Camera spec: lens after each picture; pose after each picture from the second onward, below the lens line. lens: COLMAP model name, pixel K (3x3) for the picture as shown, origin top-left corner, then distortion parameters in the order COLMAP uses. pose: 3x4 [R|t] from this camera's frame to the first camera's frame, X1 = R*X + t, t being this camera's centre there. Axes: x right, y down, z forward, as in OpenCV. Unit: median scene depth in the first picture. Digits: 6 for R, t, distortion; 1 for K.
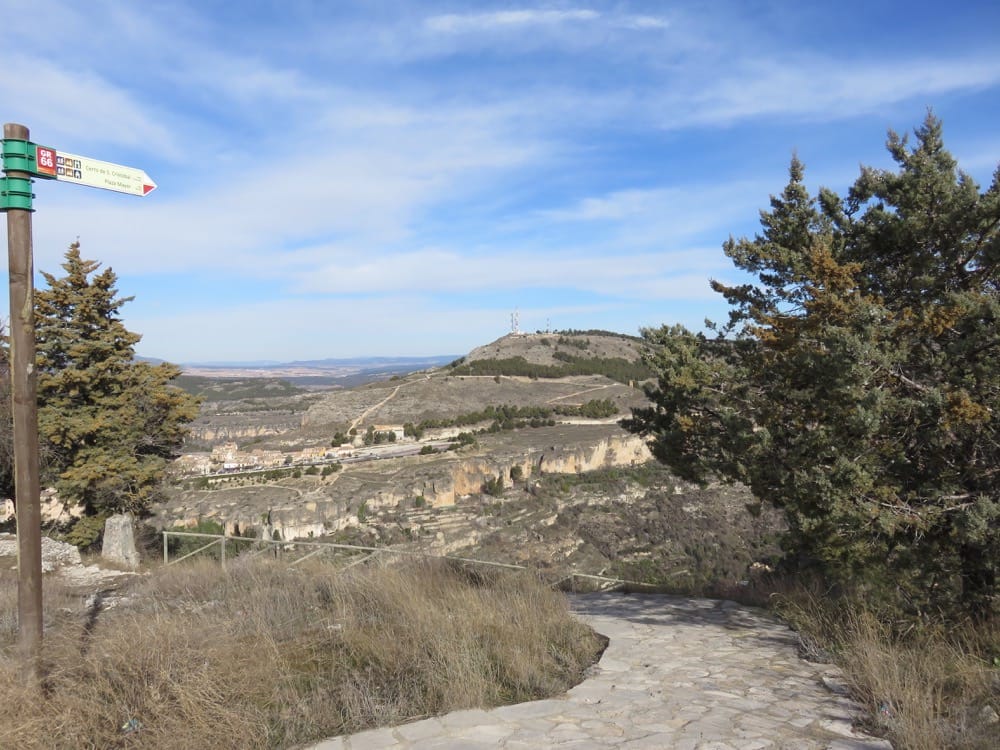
lens RADIAL K [[750.0, 0, 500.6], [0, 750.0, 377.3], [0, 0, 1]] dist [-0.018866, 0.021488]
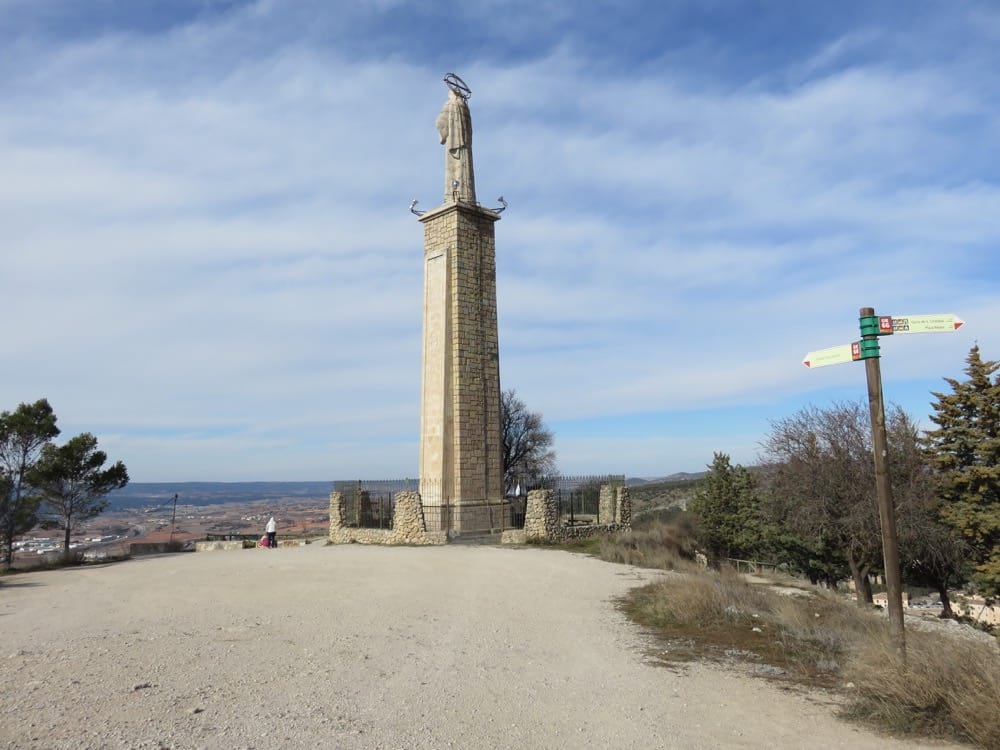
lens RADIAL K [[750.0, 0, 500.6], [0, 750.0, 373.7], [0, 0, 1]] dist [-0.018866, 0.021488]
pose [[0.444450, -0.123962, -0.887185, 0.077770], [-0.001793, 0.990254, -0.139261, 0.007528], [0.895802, 0.063486, 0.439896, -0.079272]]
